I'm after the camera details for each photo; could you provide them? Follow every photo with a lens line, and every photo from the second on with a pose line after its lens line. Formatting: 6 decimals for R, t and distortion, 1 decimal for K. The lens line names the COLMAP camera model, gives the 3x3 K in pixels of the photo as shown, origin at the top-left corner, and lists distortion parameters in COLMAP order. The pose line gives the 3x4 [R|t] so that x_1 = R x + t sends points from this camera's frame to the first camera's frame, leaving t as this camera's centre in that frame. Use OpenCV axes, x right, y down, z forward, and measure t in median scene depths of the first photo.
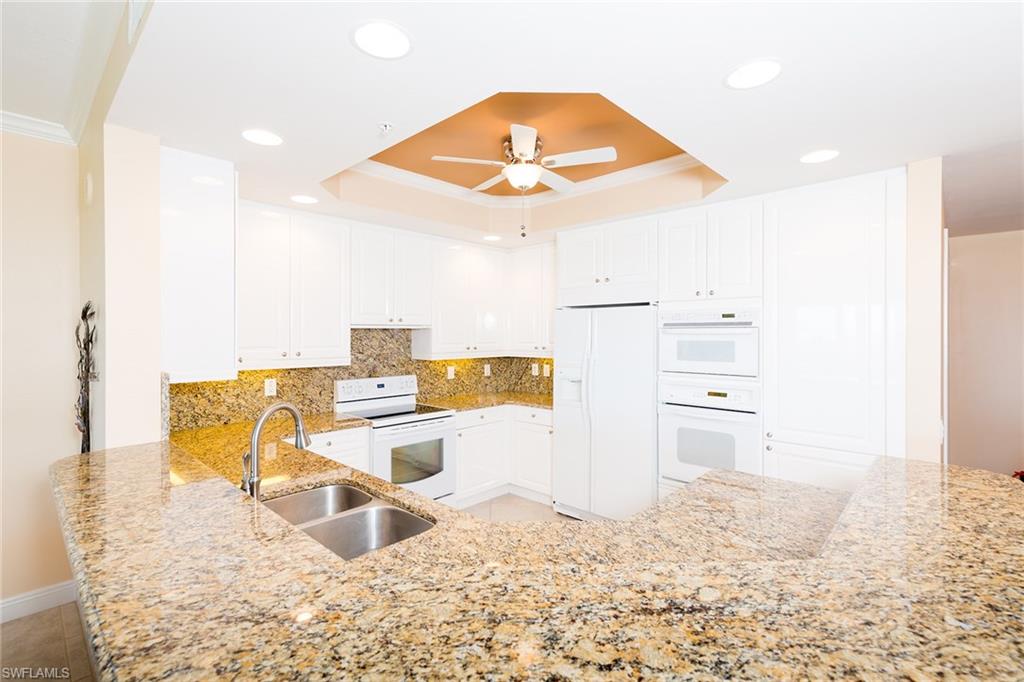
lens RADIAL K [[470.0, 0, 513.3], [0, 470.0, 338.4], [0, 0, 1]] dist [0.011371, 0.000938]
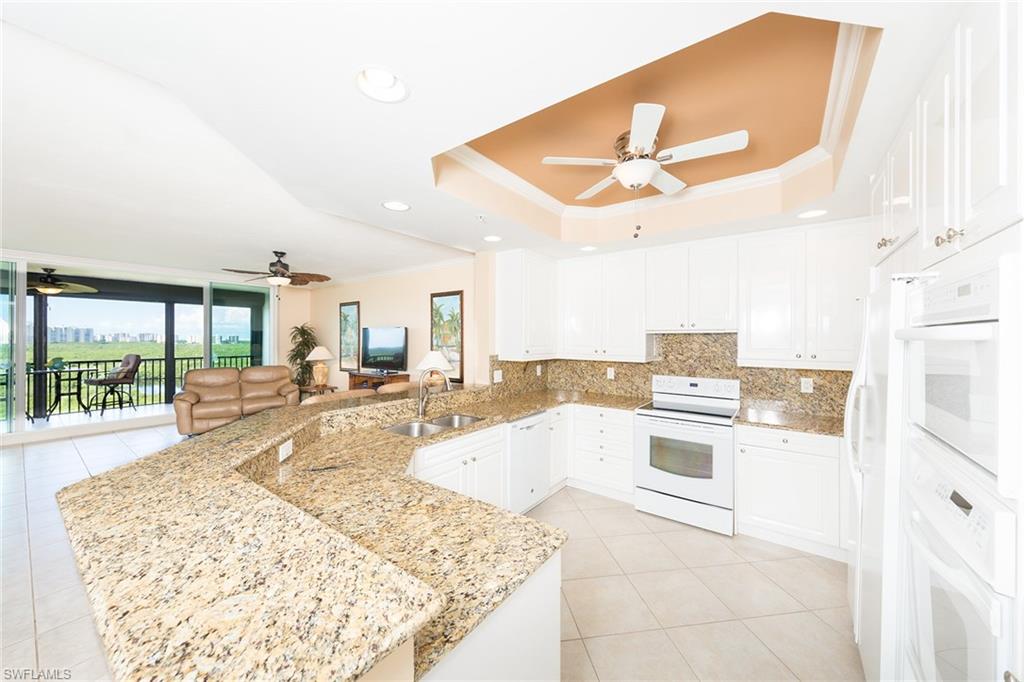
lens RADIAL K [[370.0, 0, 513.8], [0, 370.0, 340.5], [0, 0, 1]] dist [-0.000790, -0.000160]
pose [[0.112078, 0.009148, -0.993657, 1.168616], [-0.013558, 0.999879, 0.007676, -0.010171], [0.993607, 0.012612, 0.112188, 1.048275]]
